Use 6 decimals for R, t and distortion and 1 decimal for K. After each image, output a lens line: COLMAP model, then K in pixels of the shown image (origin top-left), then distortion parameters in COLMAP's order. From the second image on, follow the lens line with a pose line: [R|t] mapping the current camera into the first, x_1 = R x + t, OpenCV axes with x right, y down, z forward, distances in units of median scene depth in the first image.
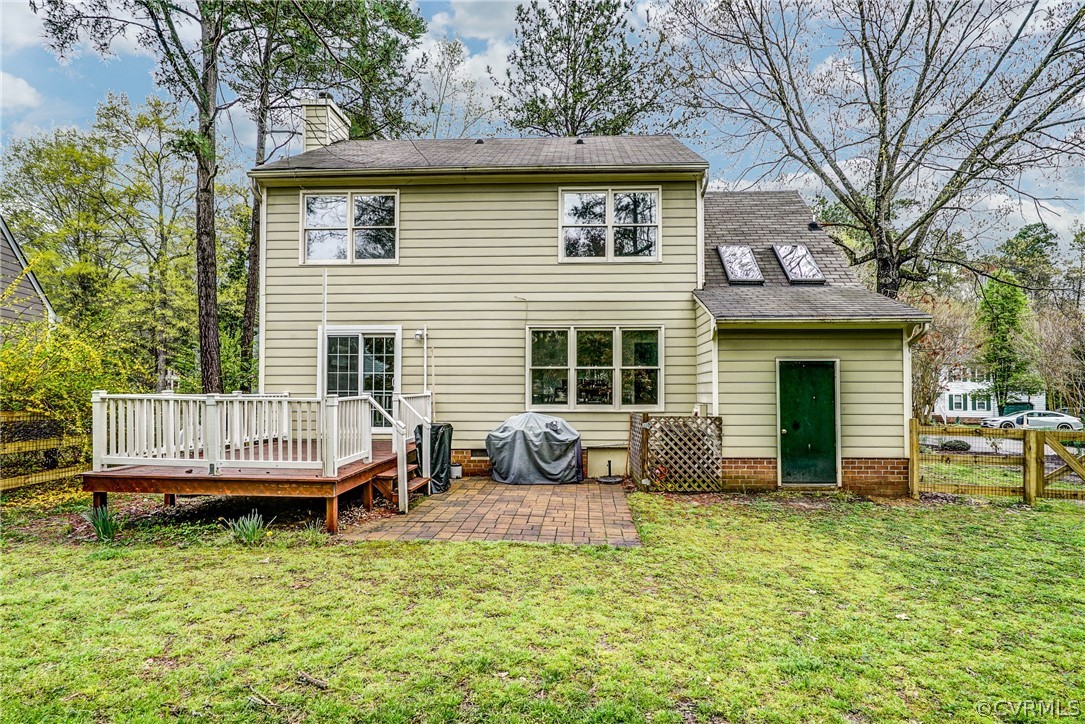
lens RADIAL K [[512.4, 0, 542.7], [0, 512.4, 388.6], [0, 0, 1]] dist [-0.001833, -0.000270]
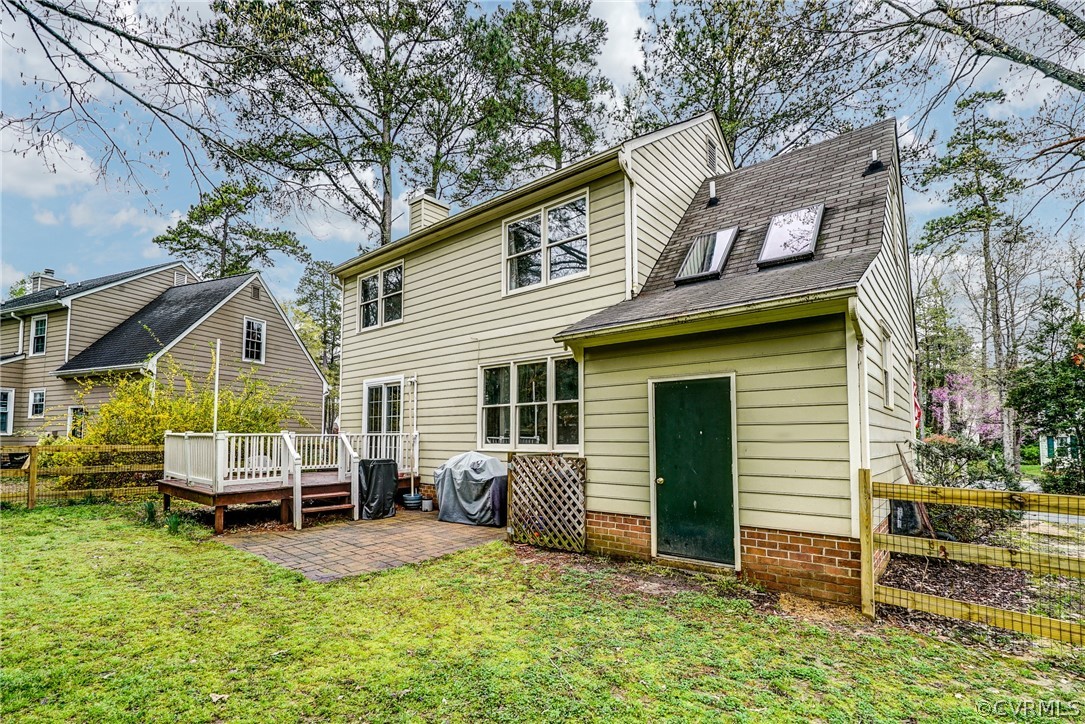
lens RADIAL K [[509.1, 0, 542.1], [0, 509.1, 419.1], [0, 0, 1]] dist [-0.012220, 0.000000]
pose [[0.785255, -0.025091, -0.618665, 0.781029], [0.003182, 0.999329, -0.036491, 0.023406], [0.619165, 0.026686, 0.784807, 0.340279]]
